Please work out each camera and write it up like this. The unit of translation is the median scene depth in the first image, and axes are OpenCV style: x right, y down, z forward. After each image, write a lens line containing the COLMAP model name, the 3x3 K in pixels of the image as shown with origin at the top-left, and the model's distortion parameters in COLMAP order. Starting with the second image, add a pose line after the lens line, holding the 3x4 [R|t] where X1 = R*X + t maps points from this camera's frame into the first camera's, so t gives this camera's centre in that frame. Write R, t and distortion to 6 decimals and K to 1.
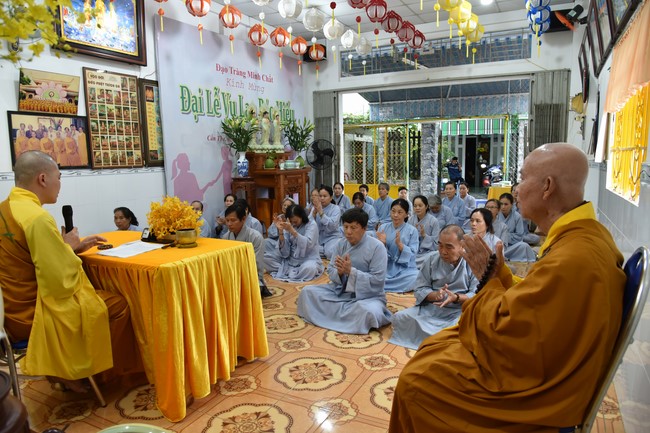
lens RADIAL K [[445.6, 0, 323.5], [0, 445.6, 227.3], [0, 0, 1]] dist [-0.046656, 0.004929]
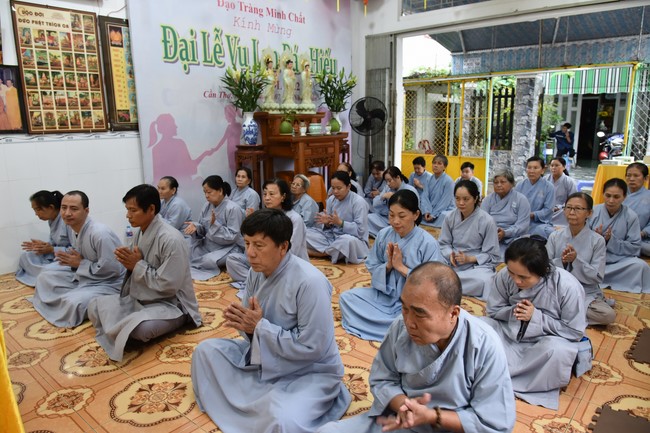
lens RADIAL K [[445.6, 0, 323.5], [0, 445.6, 227.3], [0, 0, 1]] dist [-0.046656, 0.004929]
pose [[0.973379, 0.058801, -0.221529, 0.129415], [-0.041153, 0.995661, 0.083460, -0.038928], [0.225476, -0.072122, 0.971576, 0.257435]]
